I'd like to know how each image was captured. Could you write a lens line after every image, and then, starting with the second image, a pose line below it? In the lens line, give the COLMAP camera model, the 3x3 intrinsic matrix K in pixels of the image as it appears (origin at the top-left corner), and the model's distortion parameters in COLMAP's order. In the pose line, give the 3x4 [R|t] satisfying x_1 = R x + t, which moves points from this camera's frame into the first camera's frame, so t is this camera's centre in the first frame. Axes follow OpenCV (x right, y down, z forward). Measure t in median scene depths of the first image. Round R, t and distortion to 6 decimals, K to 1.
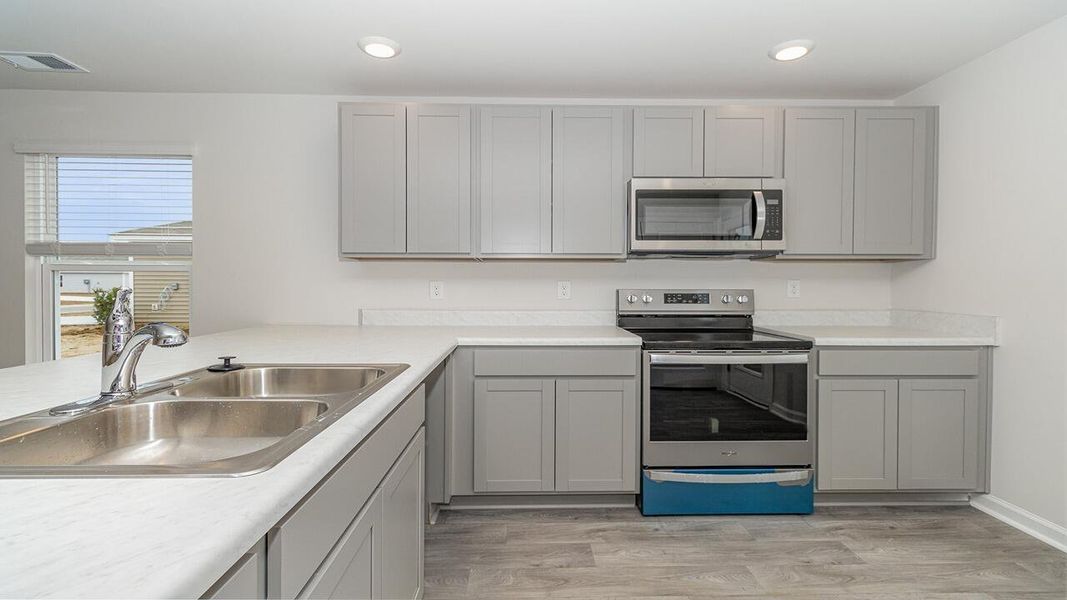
lens RADIAL K [[492.0, 0, 533.5], [0, 492.0, 300.0], [0, 0, 1]] dist [0.000407, -0.000141]
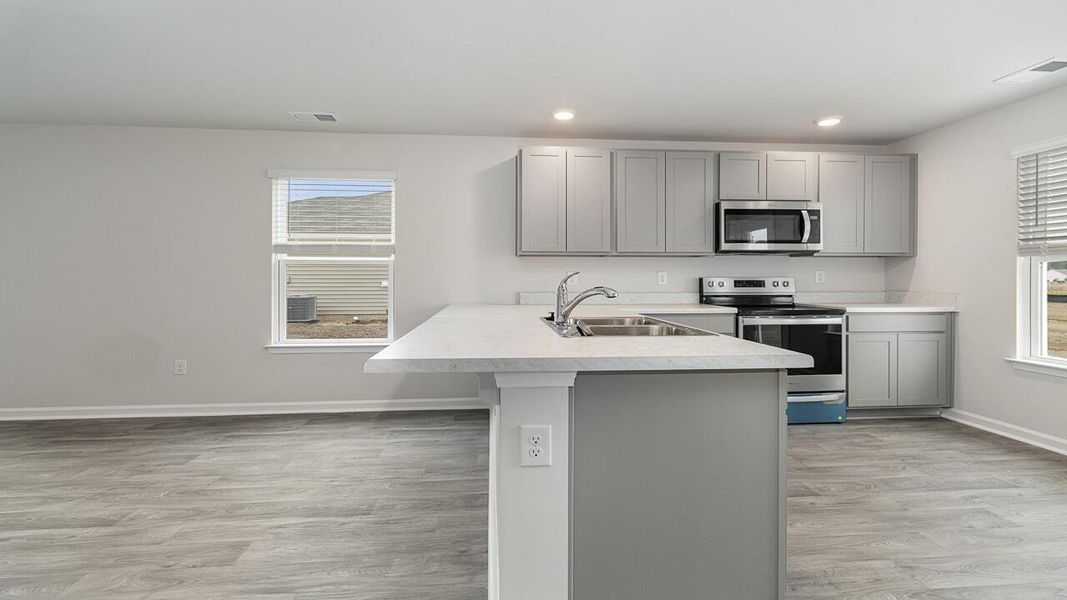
lens RADIAL K [[493.0, 0, 534.8], [0, 493.0, 293.4], [0, 0, 1]] dist [-0.001063, 0.000071]
pose [[0.997824, -0.005930, 0.065662, -0.458350], [0.006365, 0.999959, -0.006407, 0.034248], [-0.065622, 0.006811, 0.997821, -0.434504]]
